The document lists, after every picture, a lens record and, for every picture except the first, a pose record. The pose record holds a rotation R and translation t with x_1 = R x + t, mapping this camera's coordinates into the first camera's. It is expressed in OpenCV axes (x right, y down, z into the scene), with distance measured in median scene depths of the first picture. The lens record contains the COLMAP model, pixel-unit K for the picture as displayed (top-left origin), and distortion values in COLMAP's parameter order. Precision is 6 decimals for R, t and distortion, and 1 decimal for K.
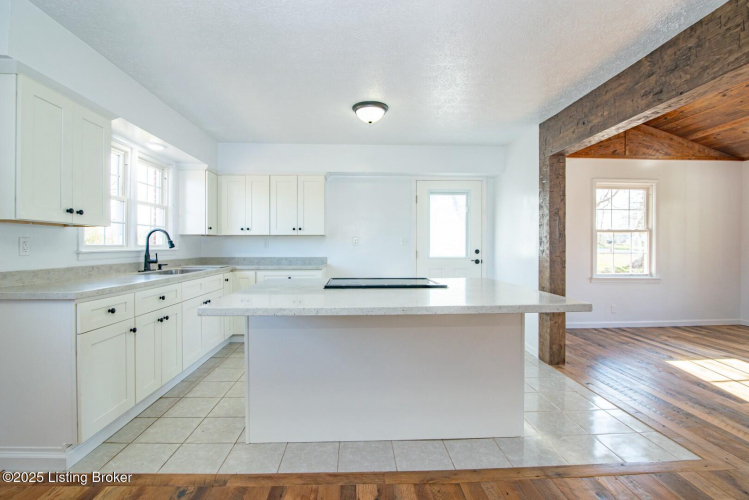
lens RADIAL K [[344.8, 0, 378.4], [0, 344.8, 250.2], [0, 0, 1]] dist [-0.014313, 0.000084]
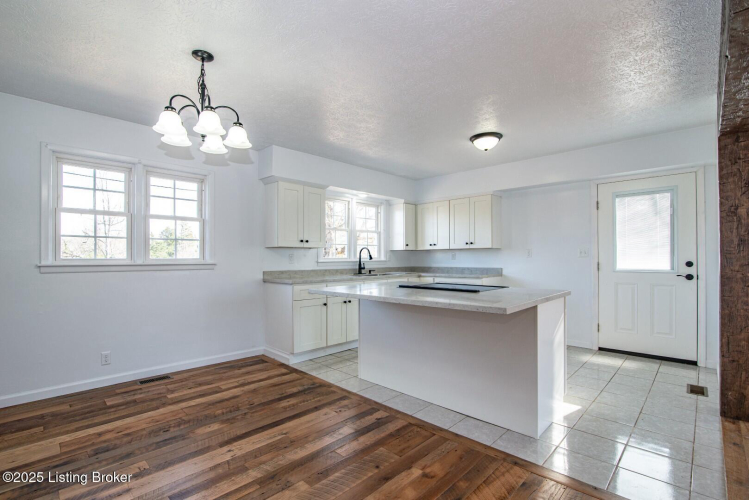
lens RADIAL K [[356.1, 0, 385.4], [0, 356.1, 263.6], [0, 0, 1]] dist [-0.013439, -0.000269]
pose [[0.693635, 0.007504, -0.720287, 0.442955], [-0.004802, 0.999972, 0.005794, 0.001344], [0.720310, -0.000561, 0.693652, -0.044514]]
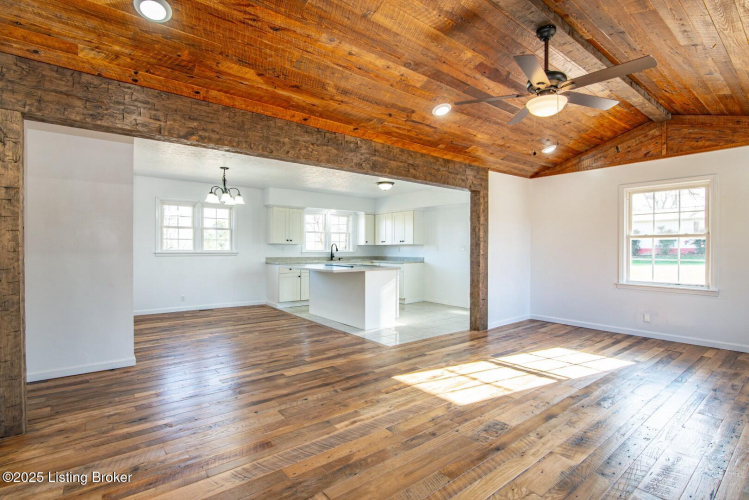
lens RADIAL K [[383.2, 0, 421.6], [0, 383.2, 258.6], [0, 0, 1]] dist [-0.003291, -0.000434]
pose [[0.641202, 0.020365, -0.767102, 1.411994], [-0.013648, 0.999792, 0.015134, -0.002696], [0.767251, 0.000765, 0.641347, -0.219604]]
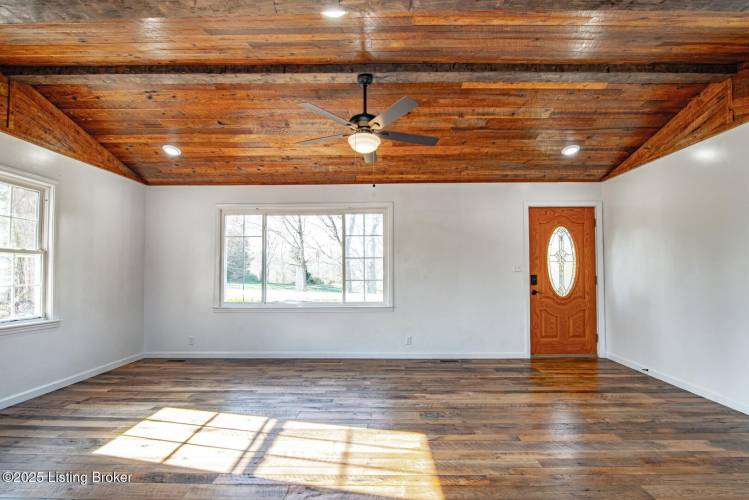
lens RADIAL K [[356.1, 0, 385.4], [0, 356.1, 263.6], [0, 0, 1]] dist [-0.013439, -0.000269]
pose [[0.080176, 0.026967, 0.996416, 0.196044], [0.016753, 0.999456, -0.028398, -0.004281], [-0.996640, 0.018970, 0.079681, 0.348899]]
